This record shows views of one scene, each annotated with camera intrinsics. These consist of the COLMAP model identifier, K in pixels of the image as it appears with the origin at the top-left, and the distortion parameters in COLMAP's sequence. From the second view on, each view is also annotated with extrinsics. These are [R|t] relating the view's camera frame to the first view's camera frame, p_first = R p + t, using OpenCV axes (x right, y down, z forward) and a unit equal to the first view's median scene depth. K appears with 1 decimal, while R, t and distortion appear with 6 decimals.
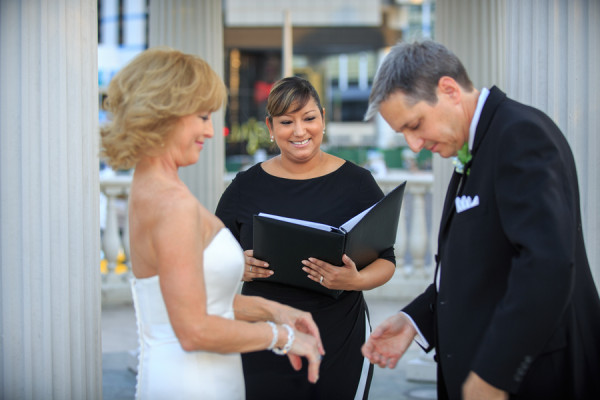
lens RADIAL K [[1409.3, 0, 300.9], [0, 1409.3, 199.2], [0, 0, 1]] dist [-0.754189, 0.000000]
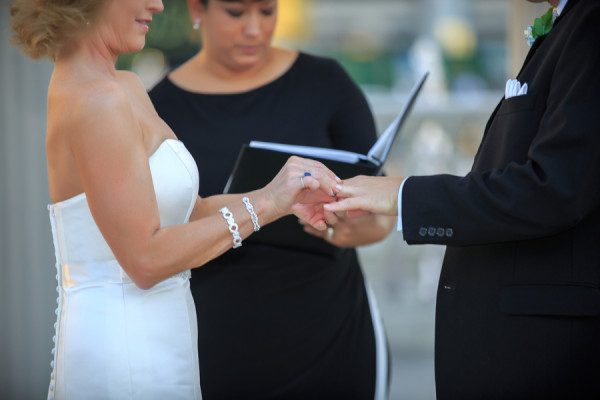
lens RADIAL K [[3452.3, 0, 300.3], [0, 3452.3, 199.8], [0, 0, 1]] dist [0.488289, 0.000000]
pose [[0.999629, -0.010497, -0.025125, 0.061808], [0.010945, 0.999783, 0.017737, 0.024182], [0.024934, -0.018006, 0.999527, -0.879243]]
